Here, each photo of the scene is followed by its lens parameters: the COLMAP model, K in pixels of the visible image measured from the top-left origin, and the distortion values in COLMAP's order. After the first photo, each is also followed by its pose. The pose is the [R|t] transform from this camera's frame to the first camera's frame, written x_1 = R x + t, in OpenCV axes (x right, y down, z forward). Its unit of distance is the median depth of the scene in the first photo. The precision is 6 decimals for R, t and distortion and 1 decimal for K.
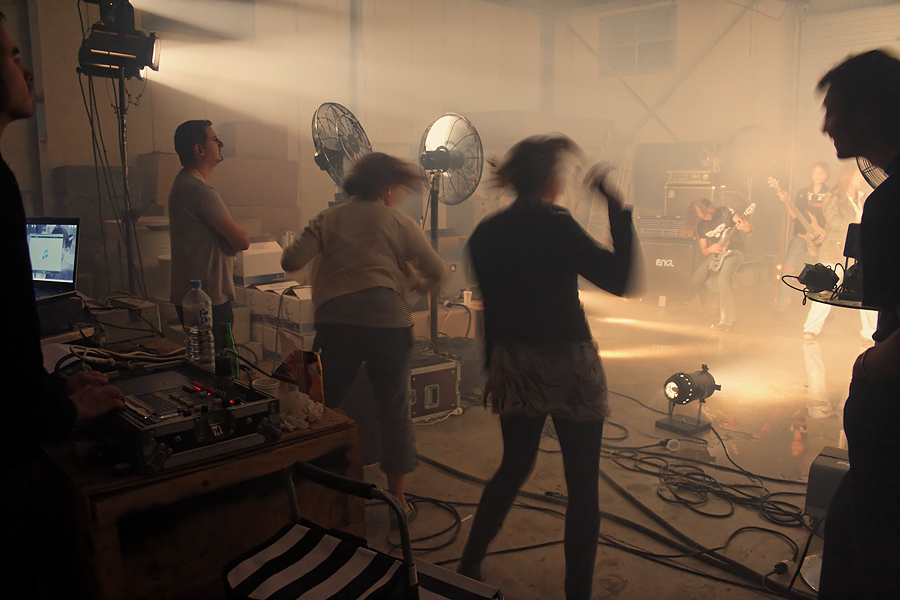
lens RADIAL K [[777.2, 0, 450.4], [0, 777.2, 304.3], [0, 0, 1]] dist [-0.069248, 0.035732]
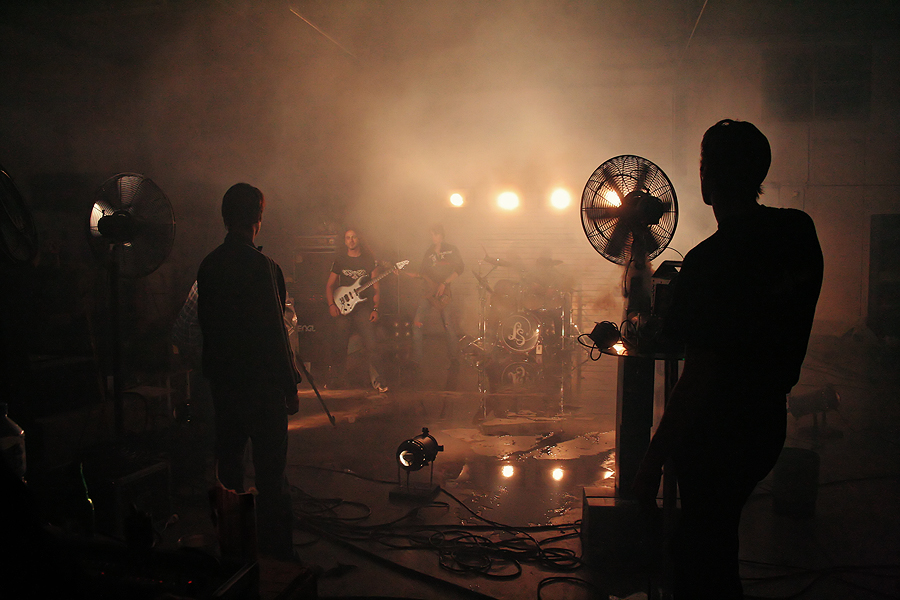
lens RADIAL K [[777.2, 0, 453.1], [0, 777.2, 298.4], [0, 0, 1]] dist [-0.069248, 0.035732]
pose [[0.833802, -0.046225, 0.550124, -0.199383], [0.094649, 0.993704, -0.059958, -0.026541], [-0.543889, 0.102062, 0.832927, 0.122737]]
